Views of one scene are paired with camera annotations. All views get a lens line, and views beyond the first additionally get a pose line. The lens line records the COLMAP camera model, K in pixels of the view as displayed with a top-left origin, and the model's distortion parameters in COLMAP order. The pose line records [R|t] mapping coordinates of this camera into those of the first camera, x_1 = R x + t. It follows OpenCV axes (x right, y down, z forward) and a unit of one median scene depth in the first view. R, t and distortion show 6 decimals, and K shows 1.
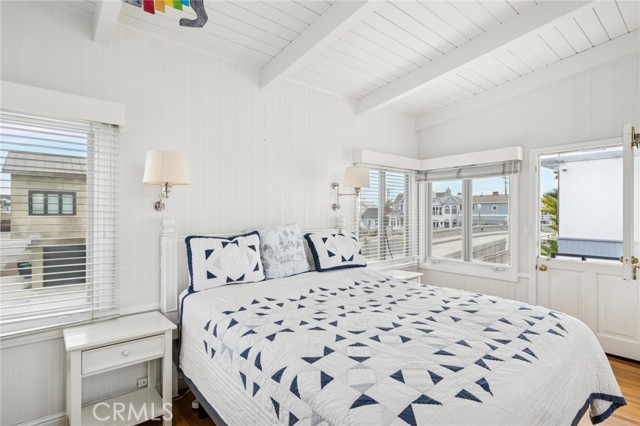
lens RADIAL K [[322.0, 0, 317.2], [0, 322.0, 211.7], [0, 0, 1]] dist [0.017753, 0.000353]
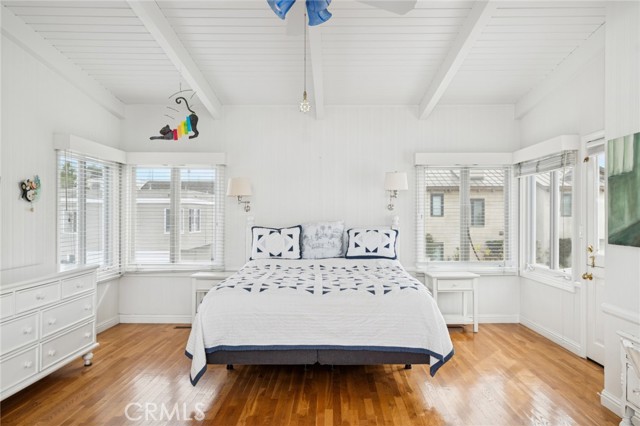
lens RADIAL K [[444.8, 0, 321.3], [0, 444.8, 213.3], [0, 0, 1]] dist [0.010175, 0.000547]
pose [[0.751464, -0.002822, -0.659768, 1.132448], [0.005630, 0.999982, 0.002135, 0.002926], [0.659750, -0.005319, 0.751466, -0.402341]]
